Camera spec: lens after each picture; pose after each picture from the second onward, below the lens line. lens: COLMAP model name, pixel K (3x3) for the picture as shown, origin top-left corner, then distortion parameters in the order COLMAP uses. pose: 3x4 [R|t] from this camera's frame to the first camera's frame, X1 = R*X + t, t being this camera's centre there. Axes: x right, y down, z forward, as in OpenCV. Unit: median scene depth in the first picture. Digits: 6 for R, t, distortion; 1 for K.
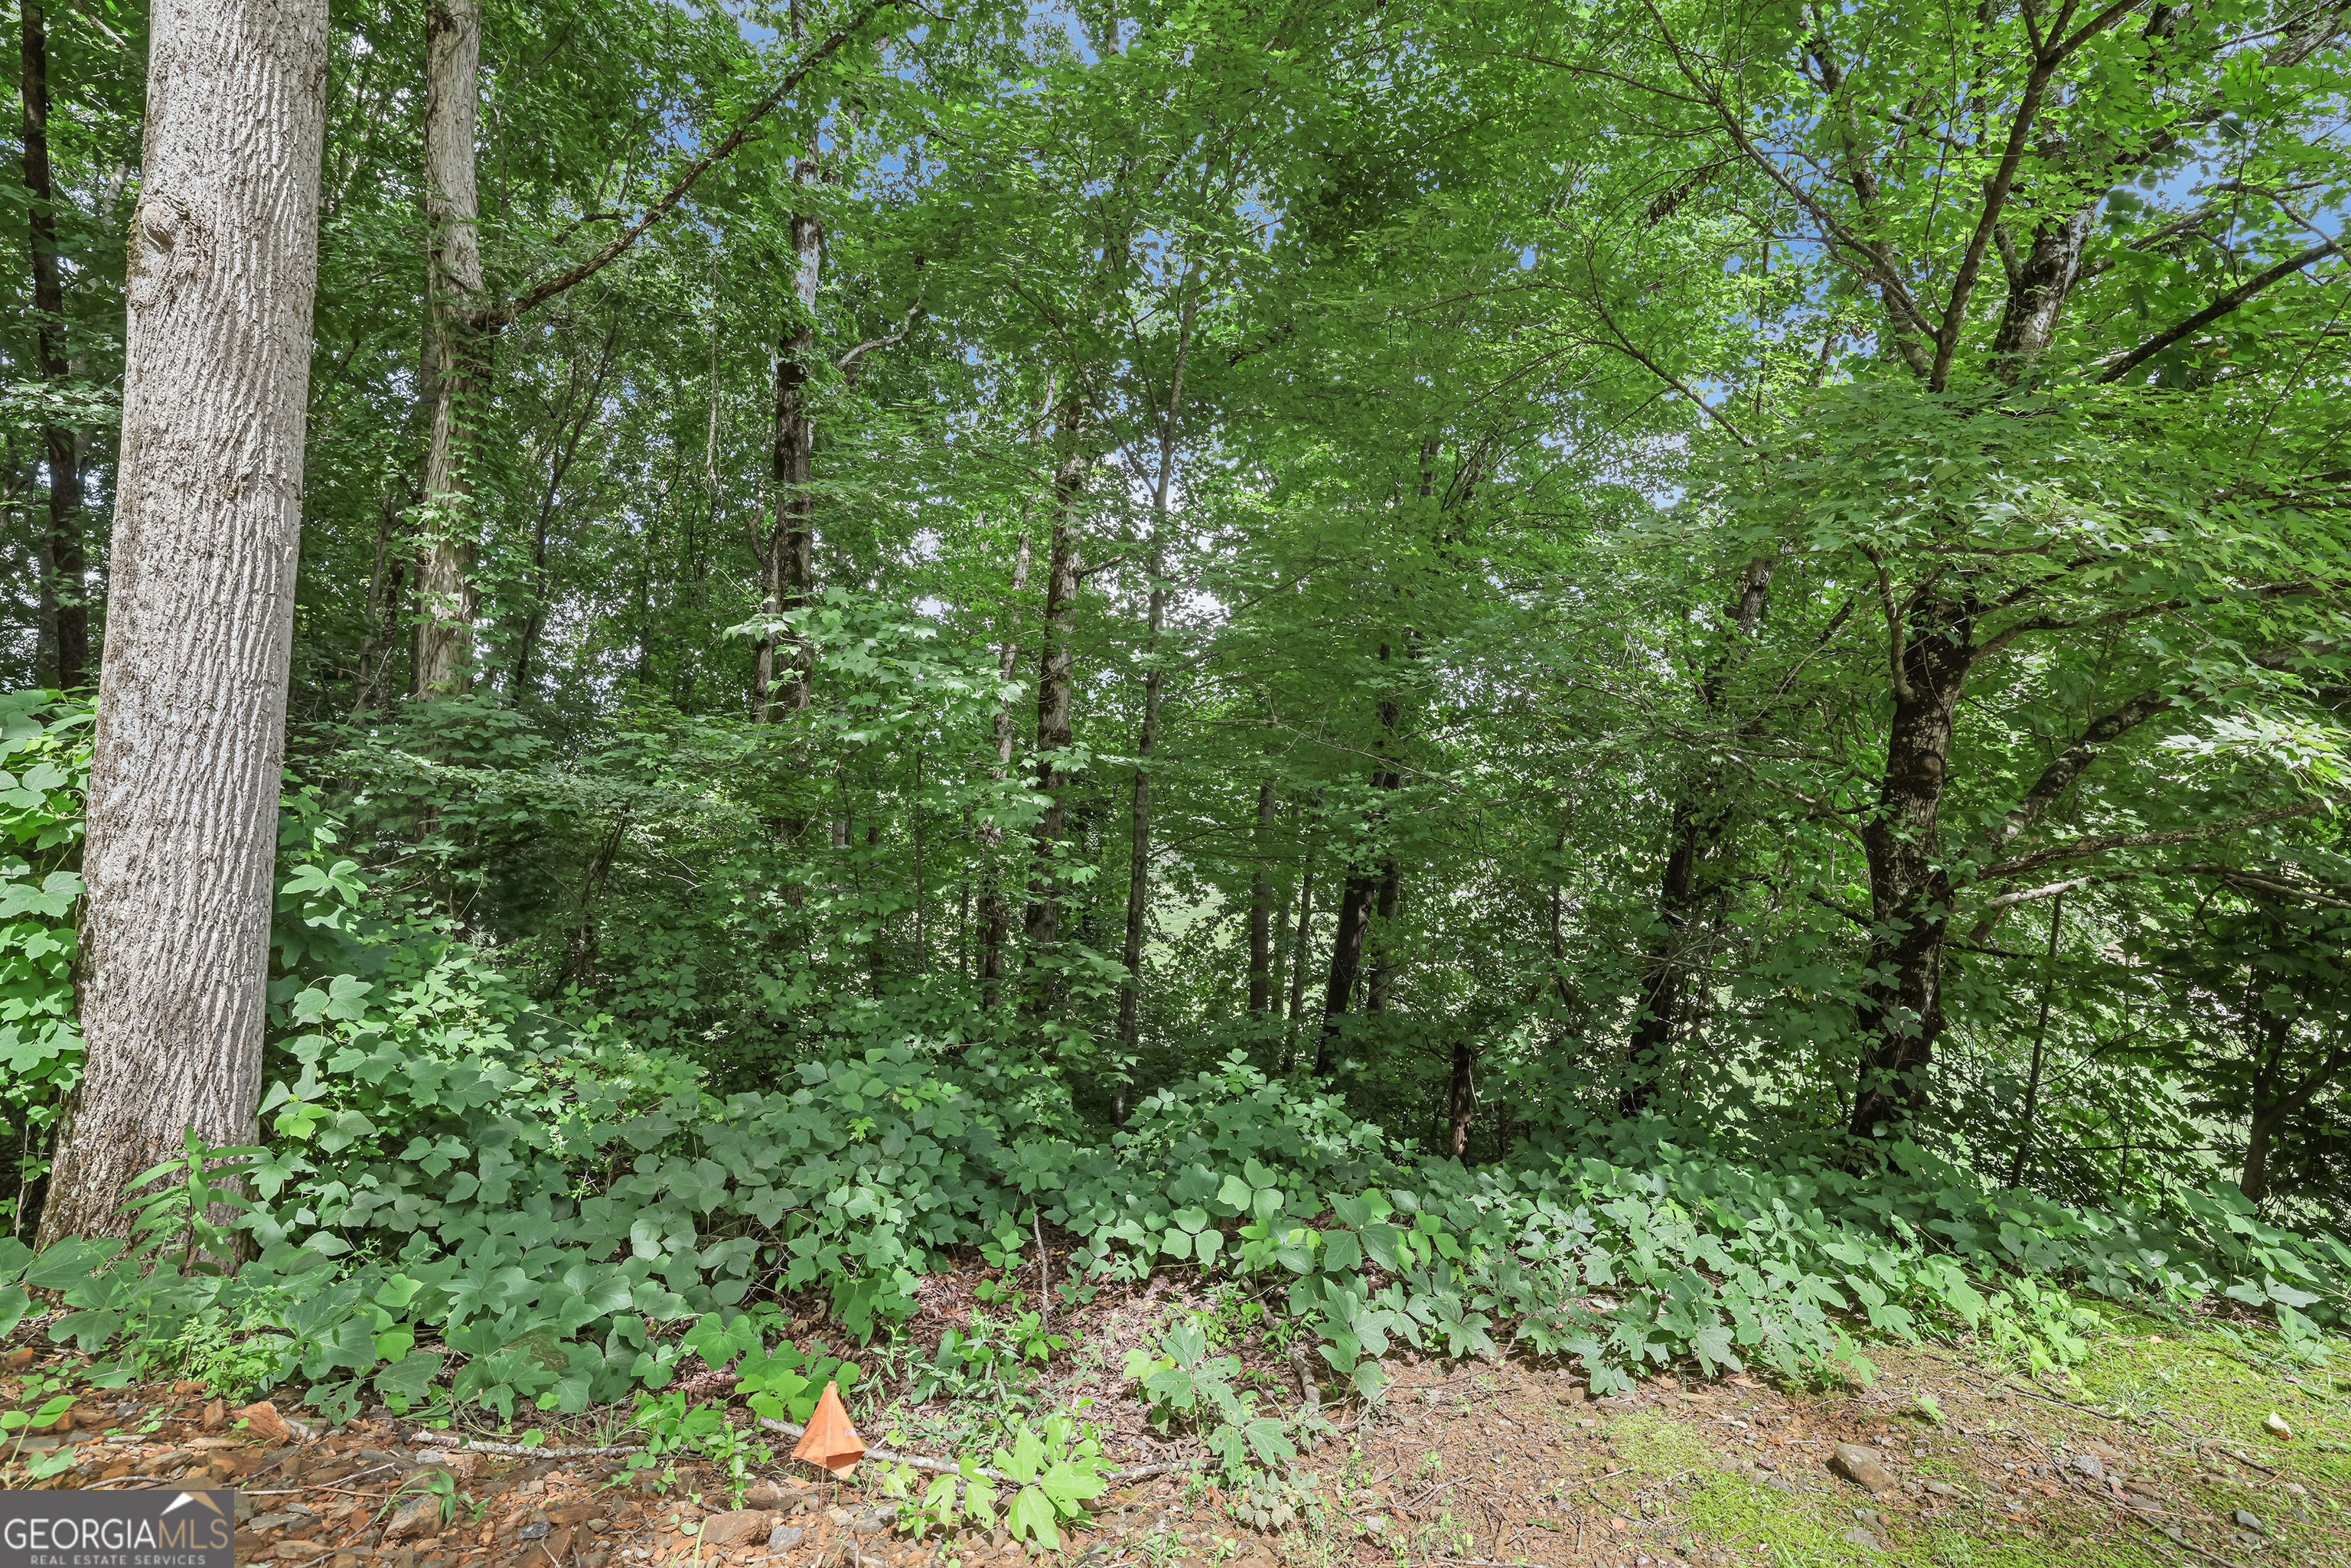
lens RADIAL K [[1015.2, 0, 1175.5], [0, 1015.2, 784.0], [0, 0, 1]] dist [-0.058130, 0.019148]
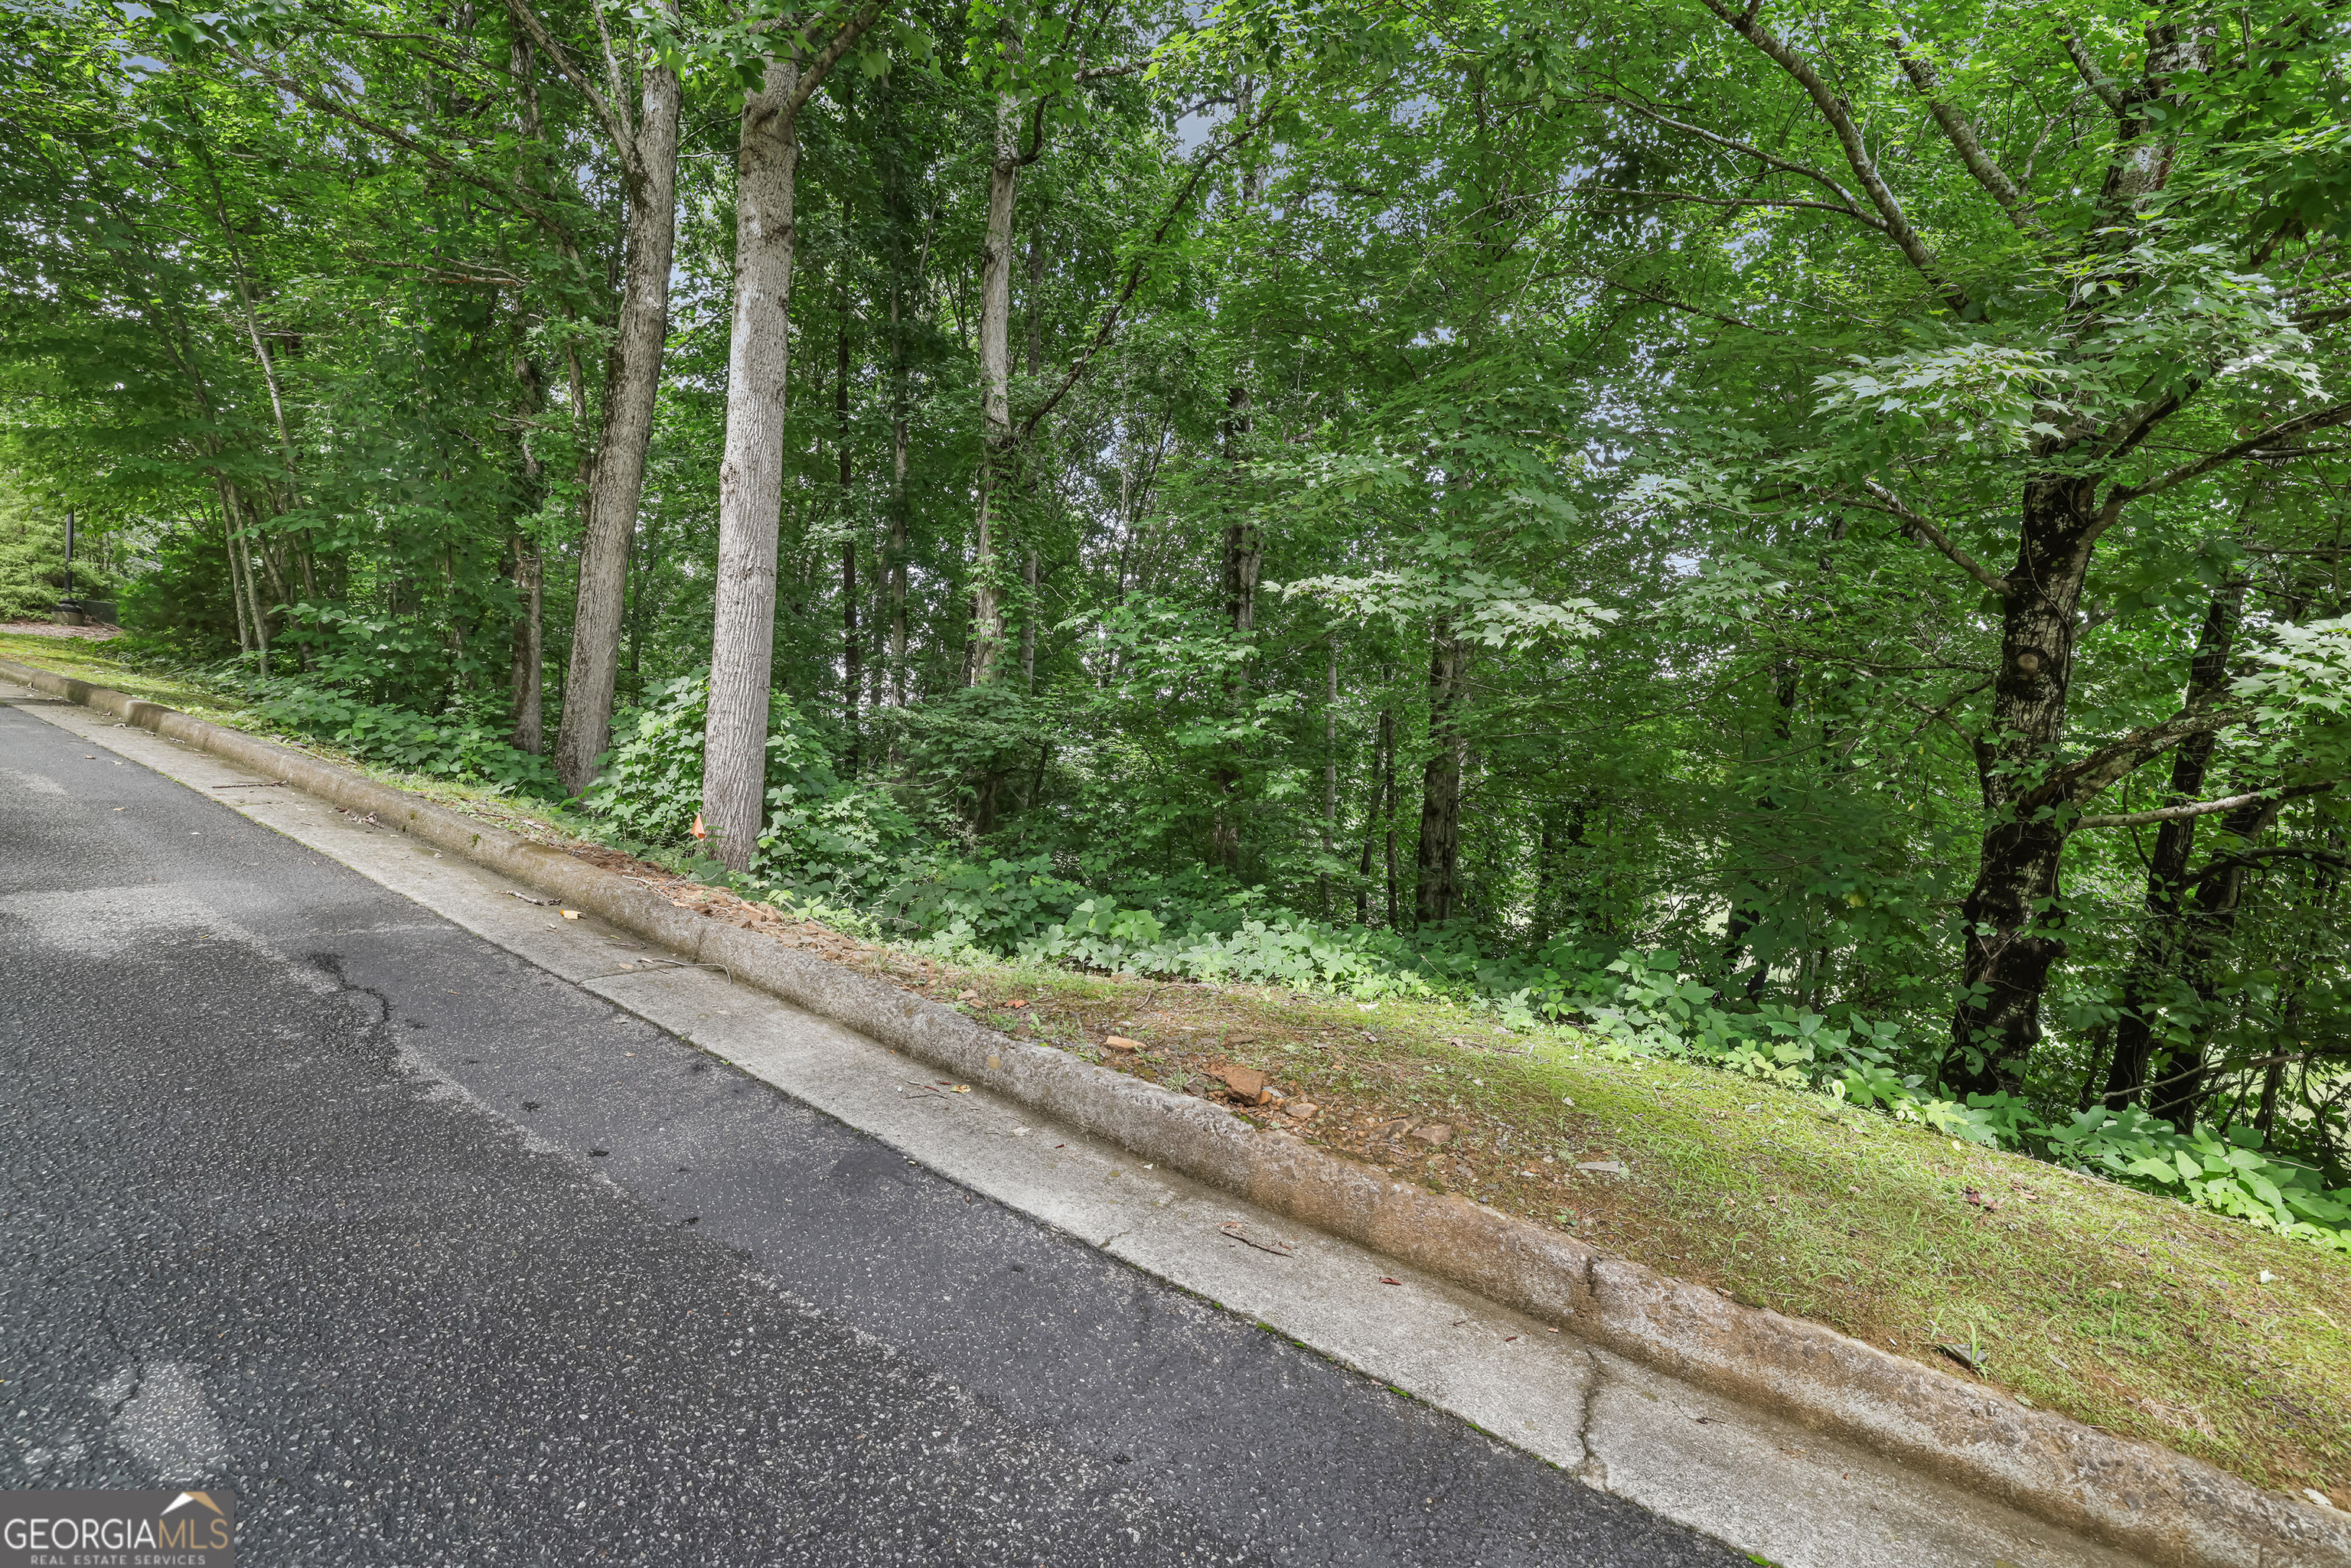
lens RADIAL K [[1015.2, 0, 1175.5], [0, 1015.2, 784.0], [0, 0, 1]] dist [-0.058130, 0.019148]
pose [[0.814329, 0.005913, -0.580374, 1.217496], [-0.009479, 0.999950, -0.003113, 0.193530], [0.580327, 0.008037, 0.814344, -0.364127]]
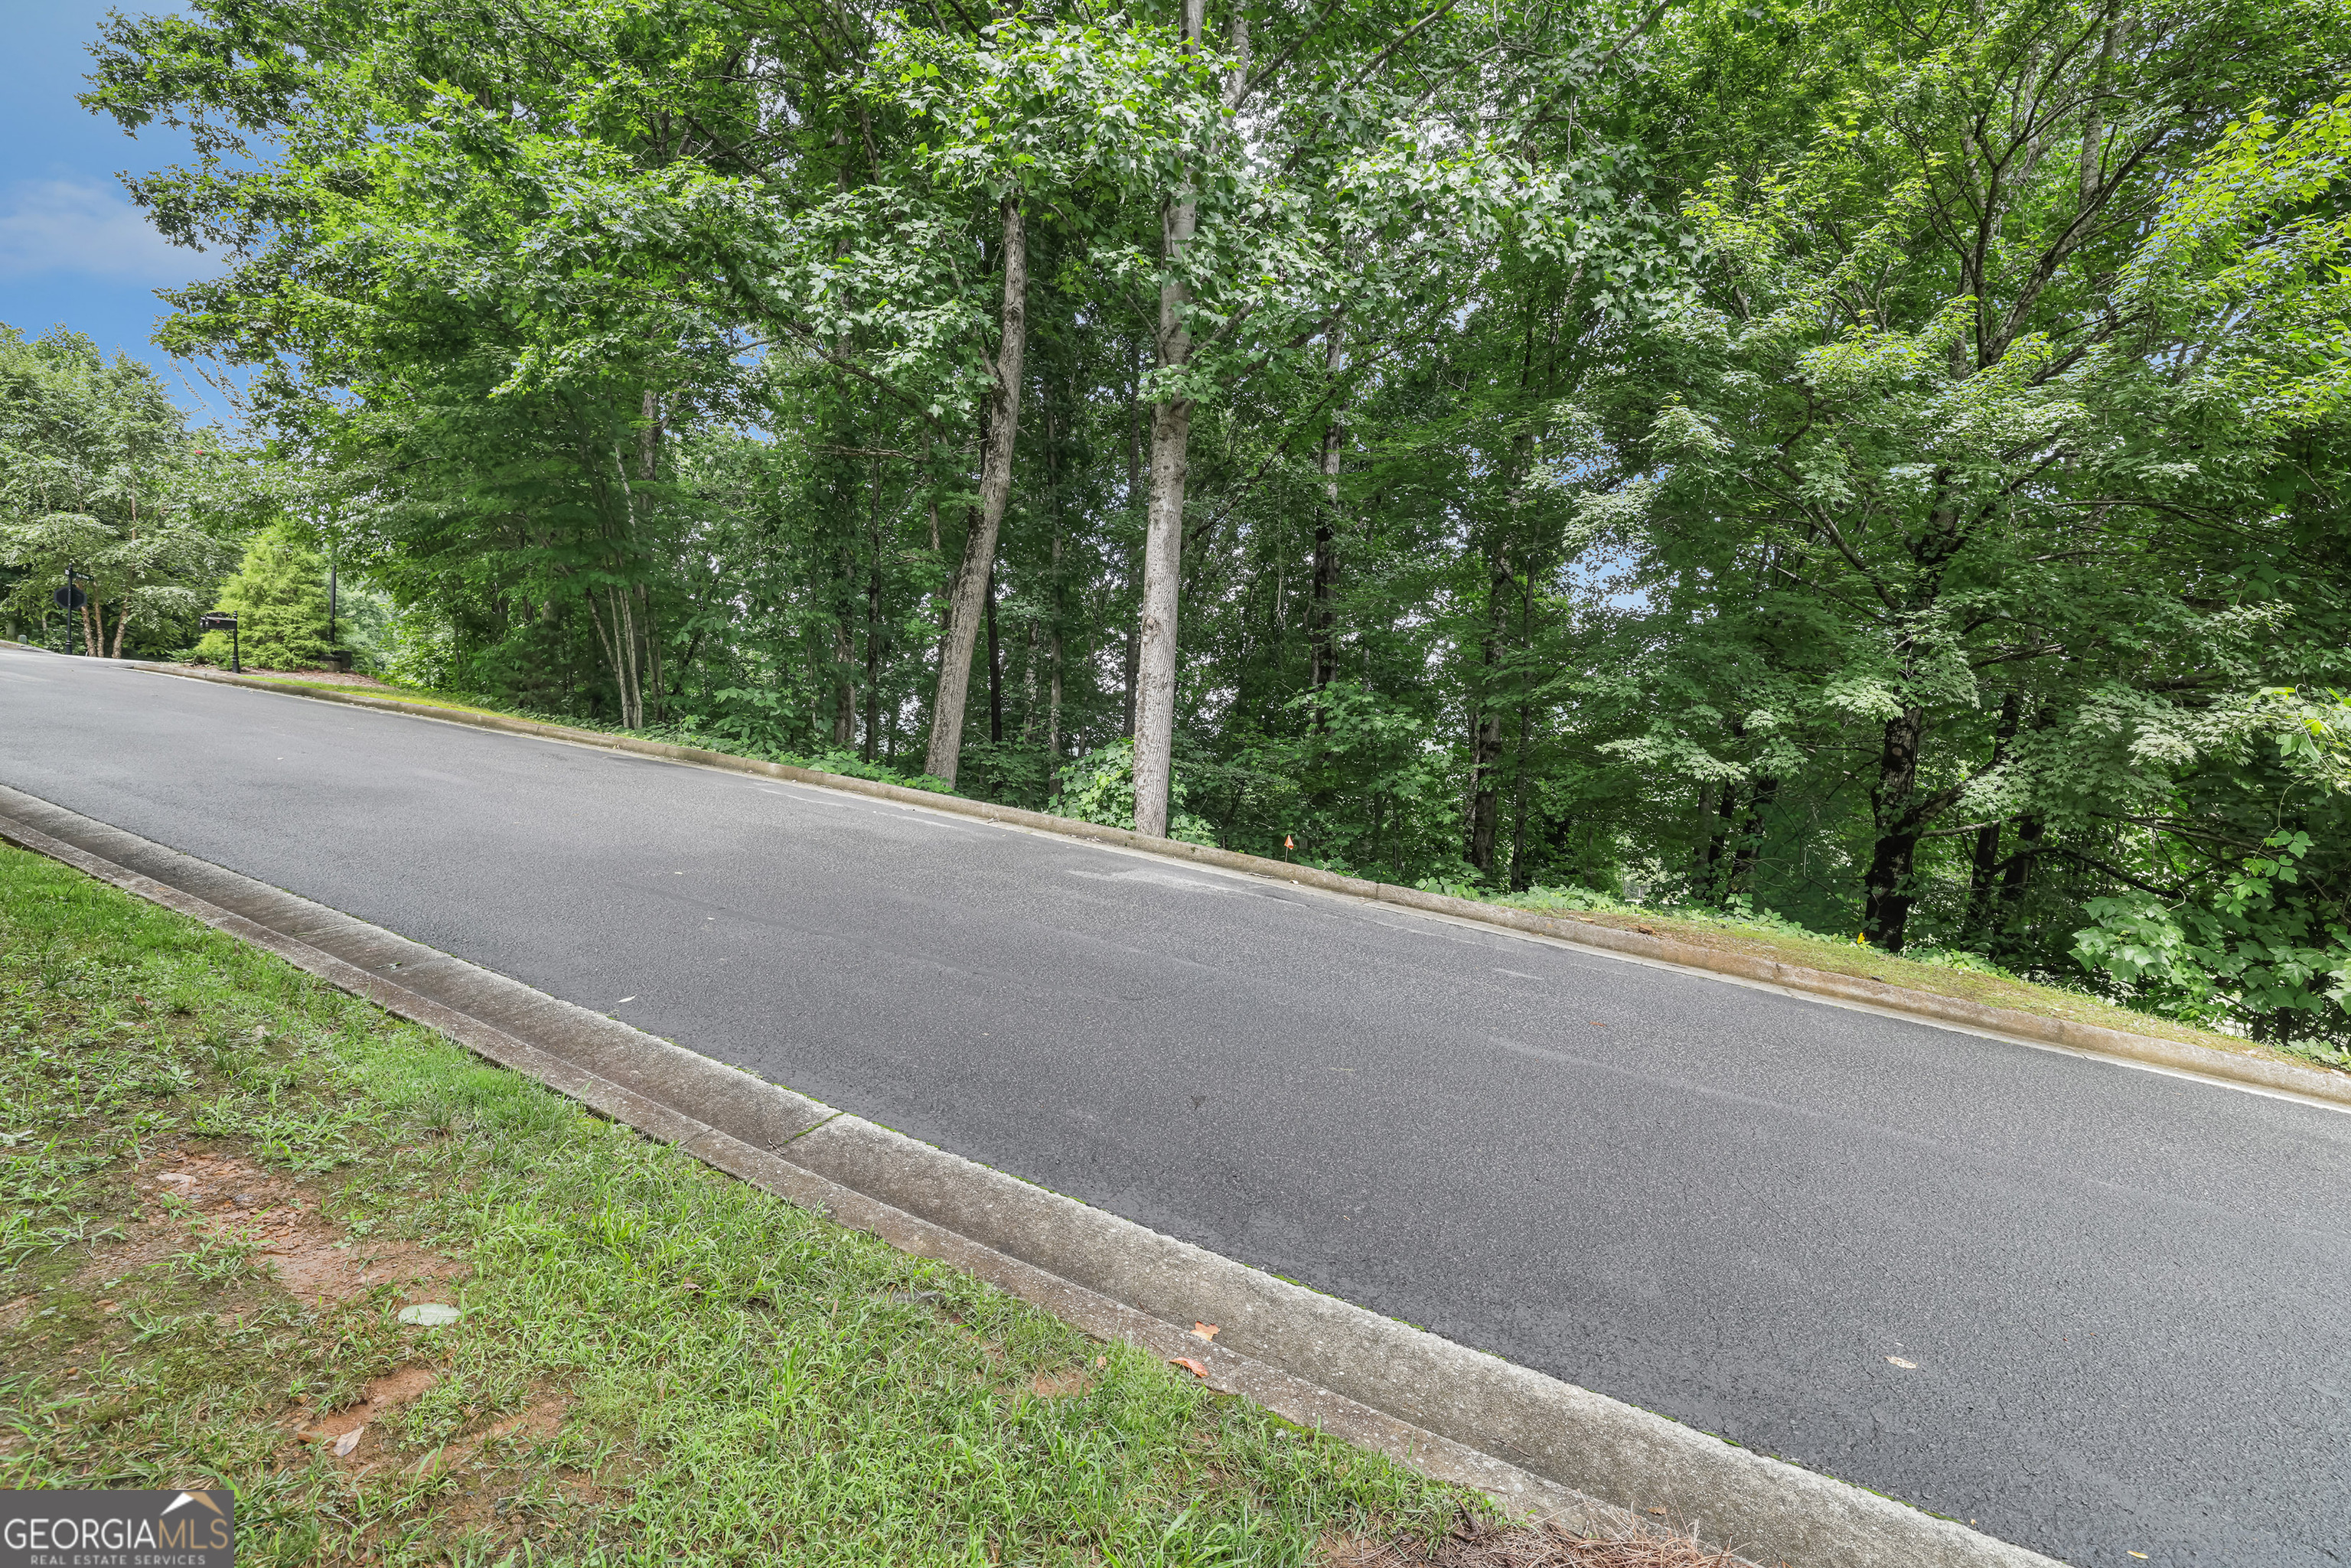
lens RADIAL K [[1015.2, 0, 1175.5], [0, 1015.2, 784.0], [0, 0, 1]] dist [-0.058130, 0.019148]
pose [[0.857486, -0.001476, -0.514505, 1.062951], [-0.006228, 0.999893, -0.013248, 0.129199], [0.514470, 0.014565, 0.857385, -2.233870]]
